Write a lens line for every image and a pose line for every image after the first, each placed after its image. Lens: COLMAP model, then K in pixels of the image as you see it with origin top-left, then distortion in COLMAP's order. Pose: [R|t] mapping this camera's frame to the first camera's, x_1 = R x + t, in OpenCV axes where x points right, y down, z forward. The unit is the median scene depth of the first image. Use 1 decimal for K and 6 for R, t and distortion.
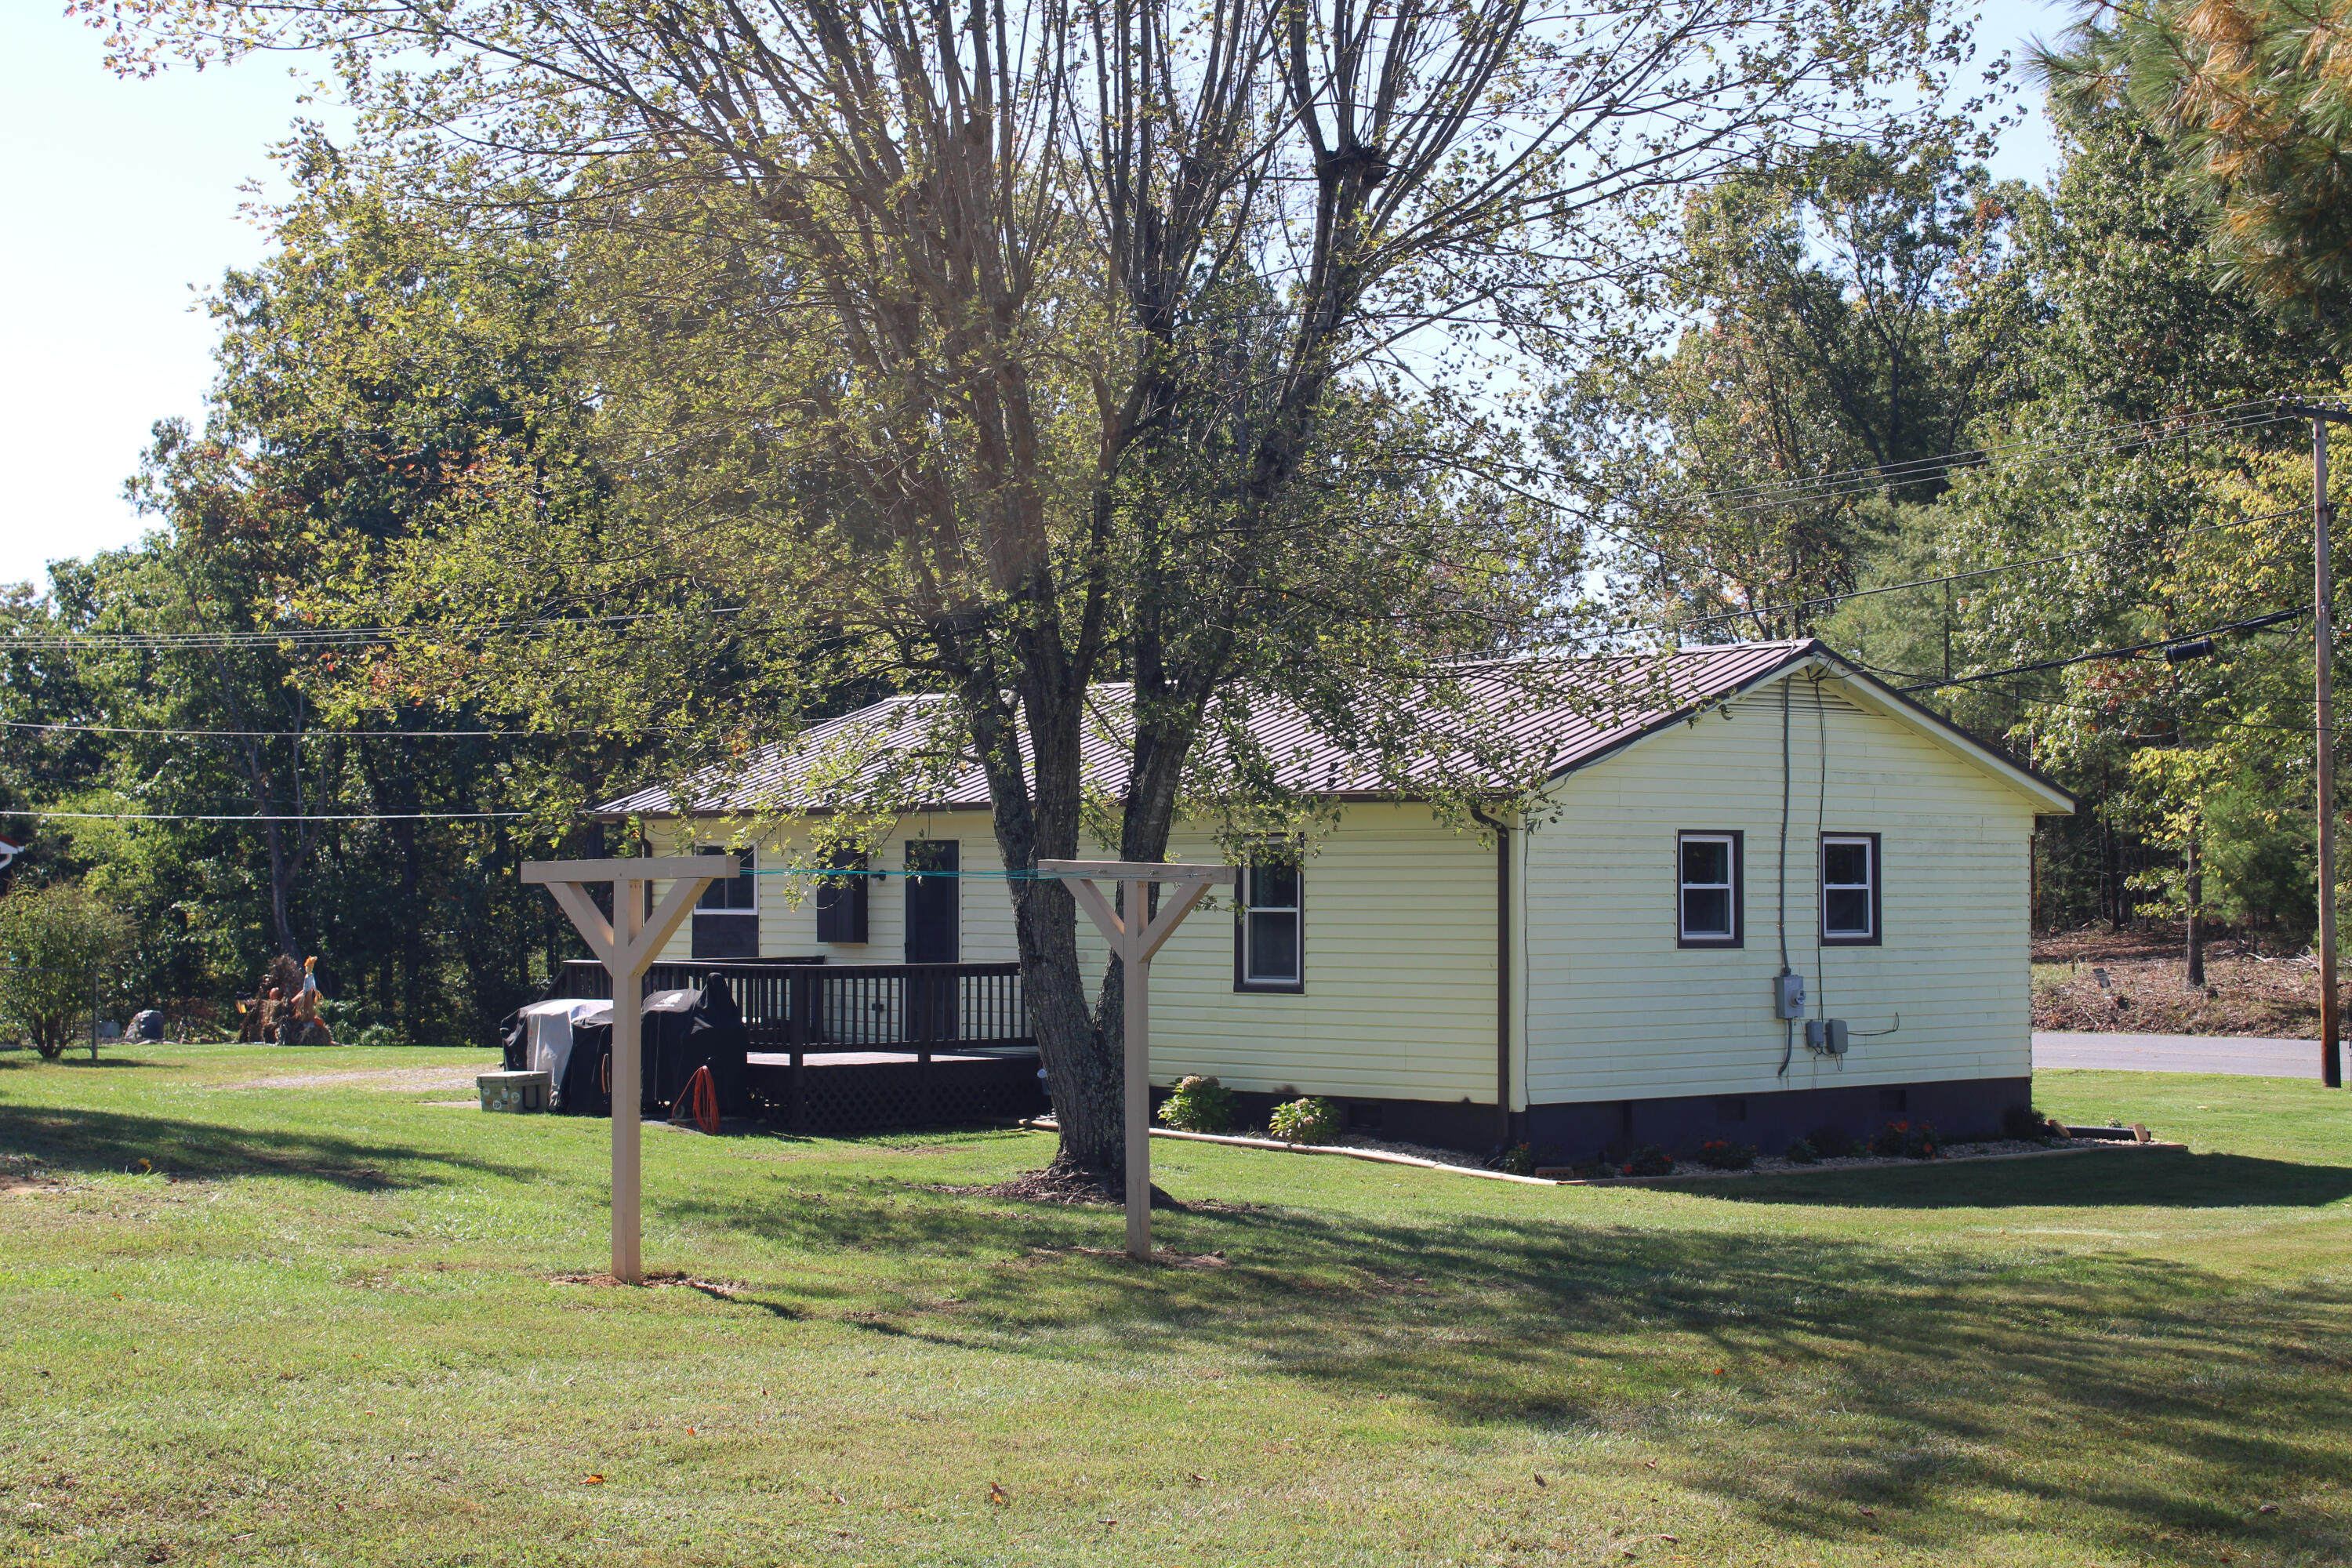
lens RADIAL K [[3834.7, 0, 1176.0], [0, 3834.7, 784.0], [0, 0, 1]] dist [-0.015392, 0.045658]
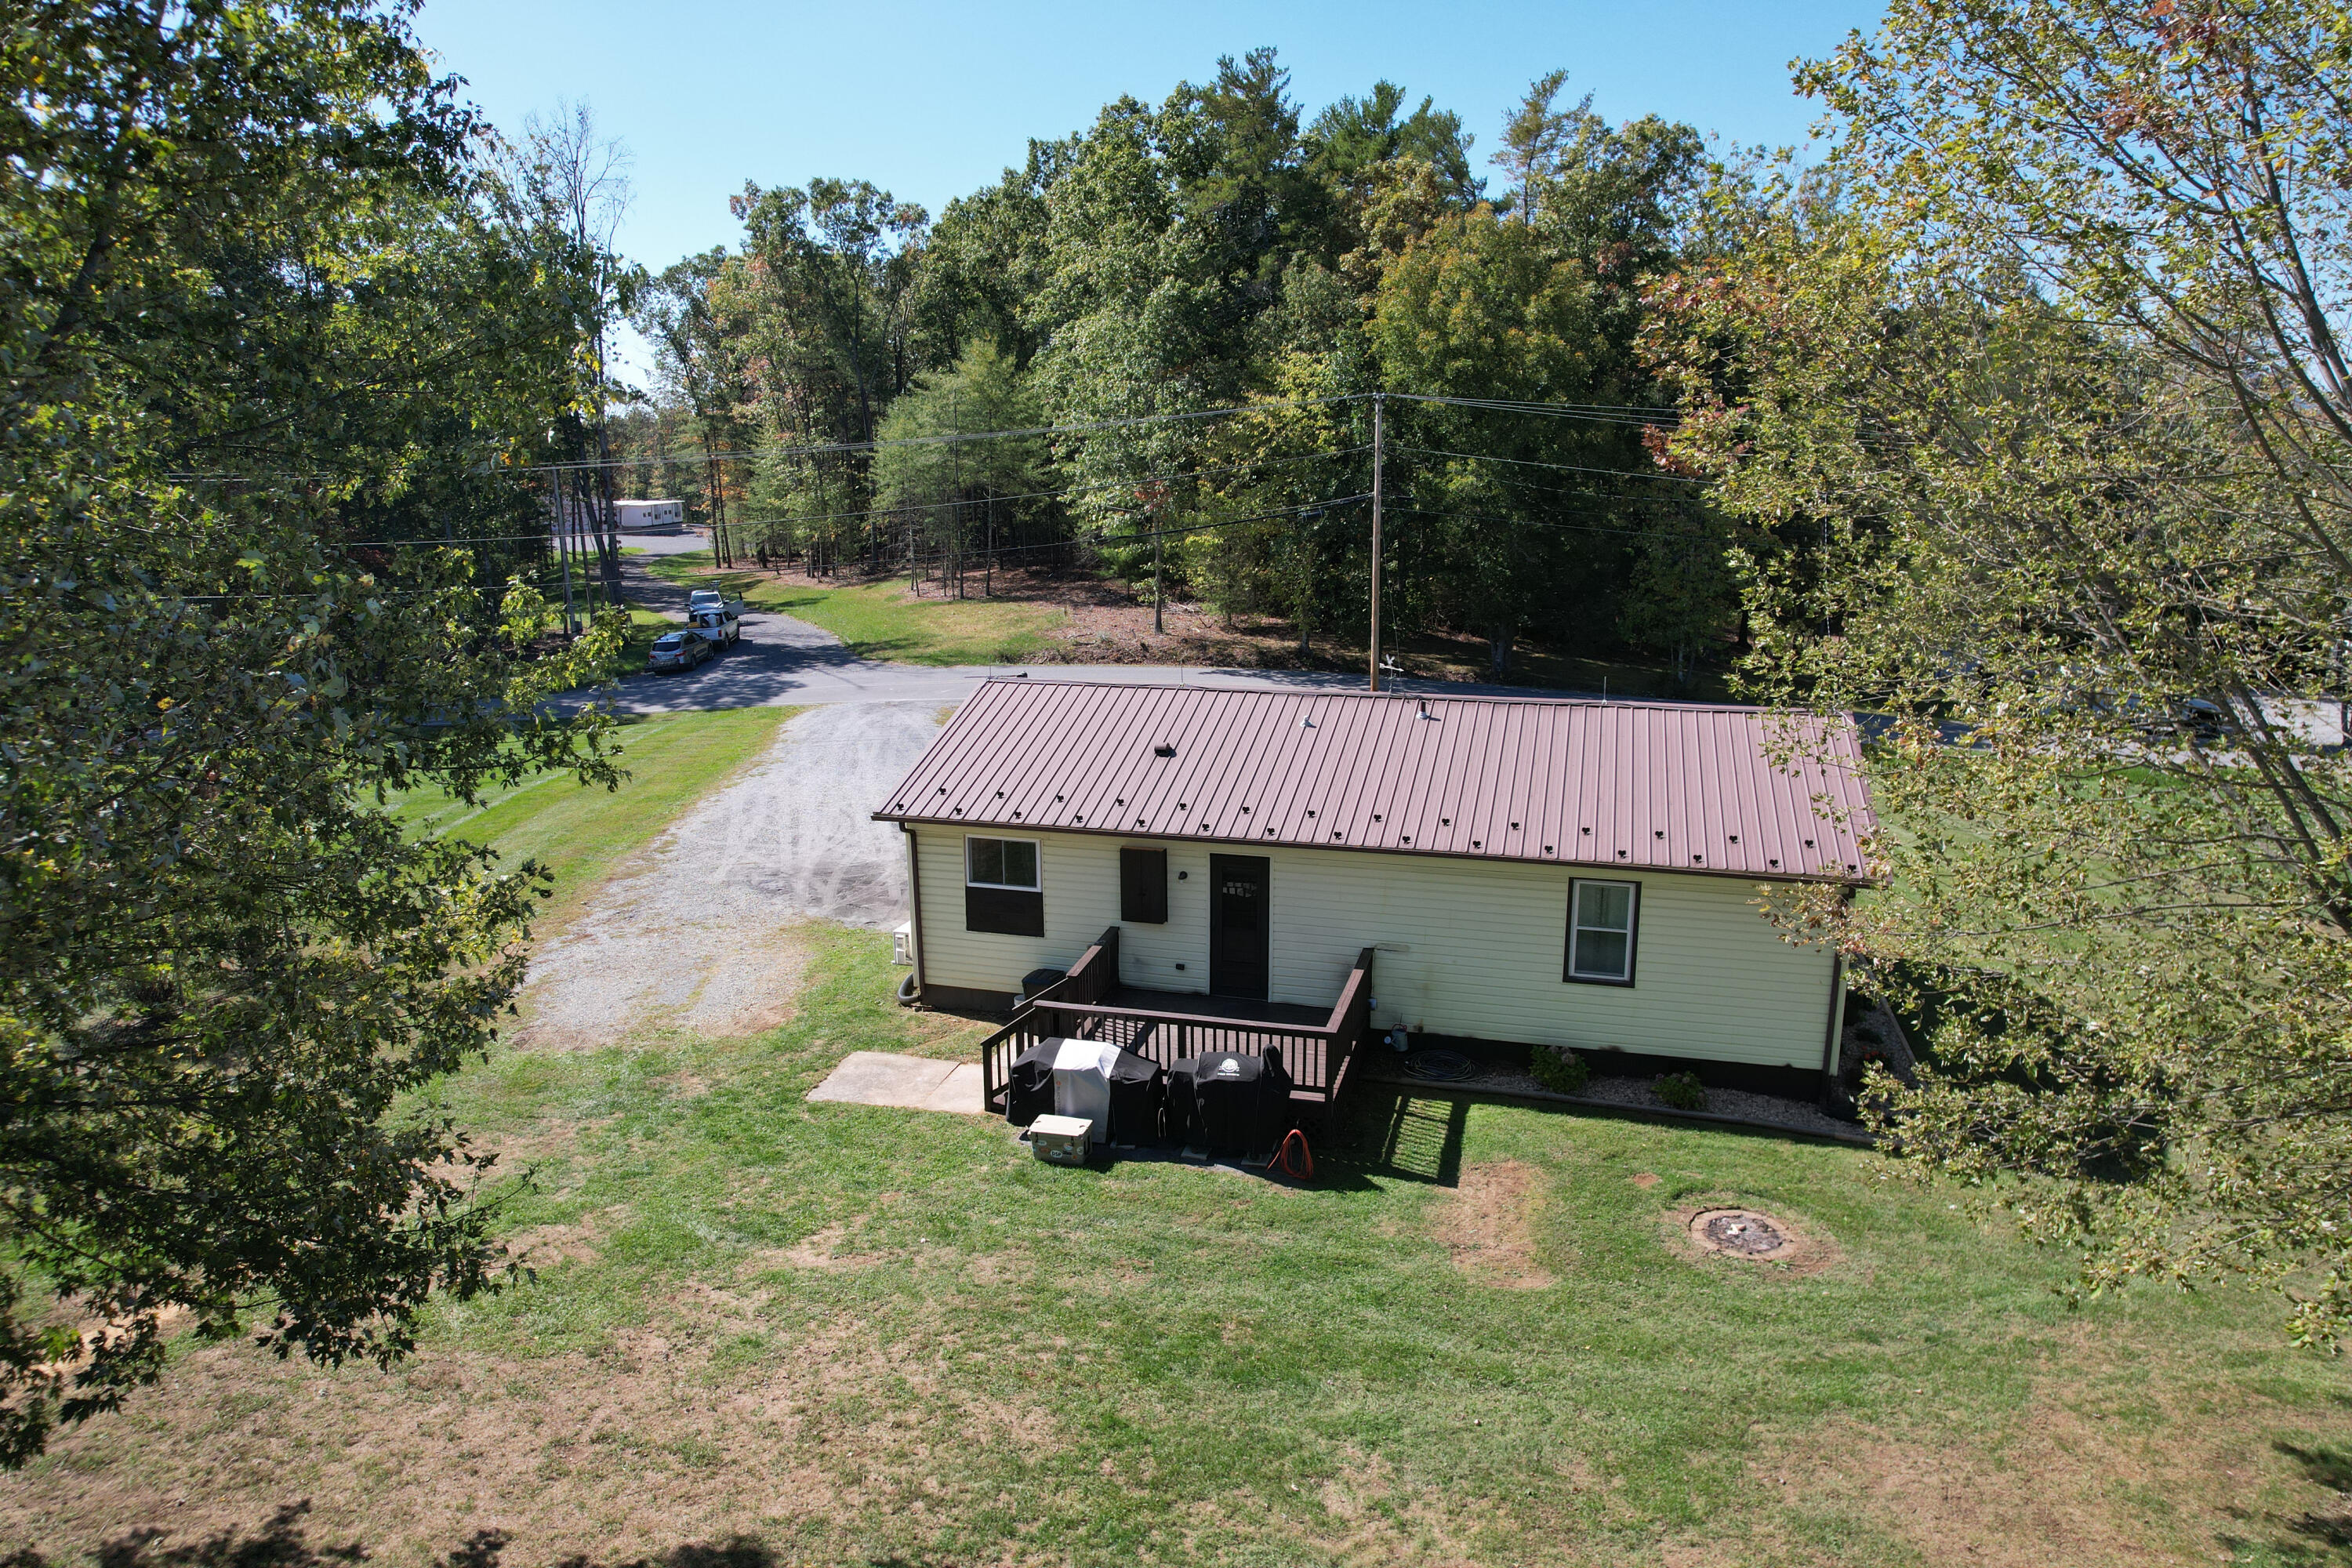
lens RADIAL K [[1497.8, 0, 1182.1], [0, 1497.8, 786.4], [0, 0, 1]] dist [-0.059657, 0.038460]
pose [[0.850181, -0.116178, 0.513512, -0.381248], [-0.011705, 0.970938, 0.239046, -0.147800], [-0.526360, -0.209244, 0.824113, 0.621324]]
